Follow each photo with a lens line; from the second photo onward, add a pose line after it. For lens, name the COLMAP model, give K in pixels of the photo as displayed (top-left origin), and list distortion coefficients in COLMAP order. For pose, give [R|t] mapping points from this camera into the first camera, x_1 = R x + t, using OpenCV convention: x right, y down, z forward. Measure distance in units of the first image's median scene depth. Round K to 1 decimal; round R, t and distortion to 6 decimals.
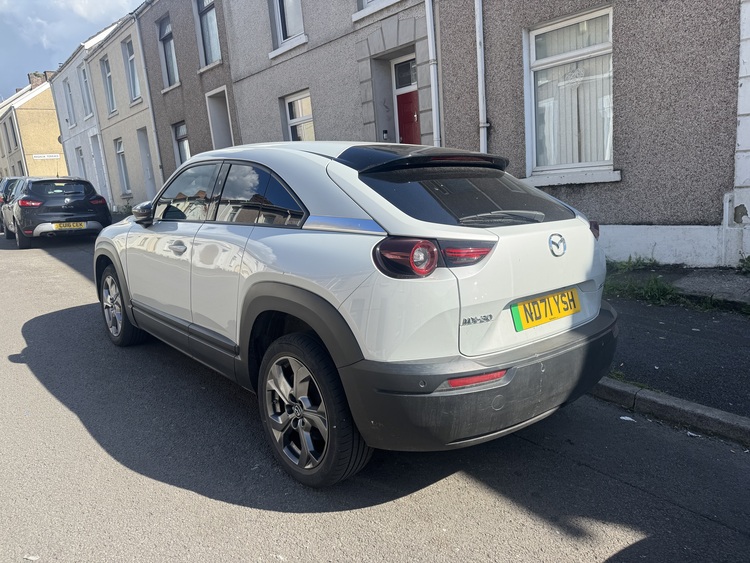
lens RADIAL K [[516.6, 0, 373.8], [0, 516.6, 281.5], [0, 0, 1]] dist [0.023429, -0.031509]
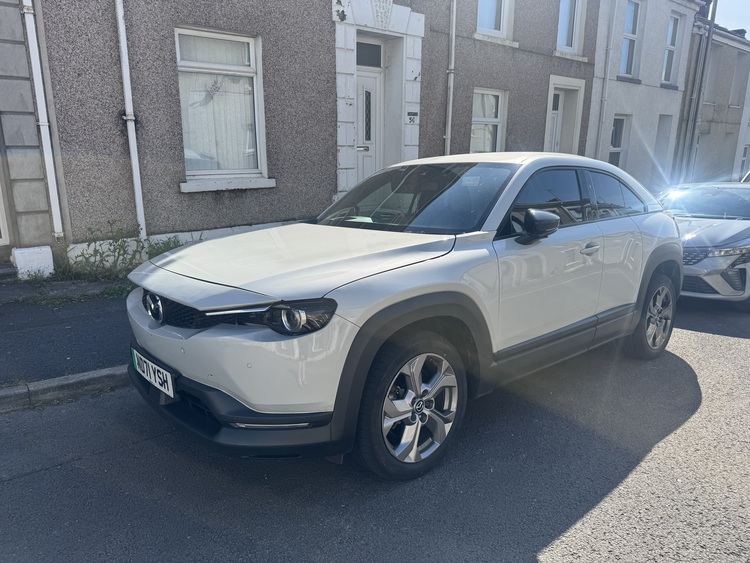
lens RADIAL K [[516.6, 0, 373.1], [0, 516.6, 279.1], [0, 0, 1]] dist [0.023429, -0.031509]
pose [[0.050679, -0.176097, 0.983067, -0.755612], [0.176318, 0.970448, 0.164748, -0.143116], [-0.983028, 0.164983, 0.080230, 0.710466]]
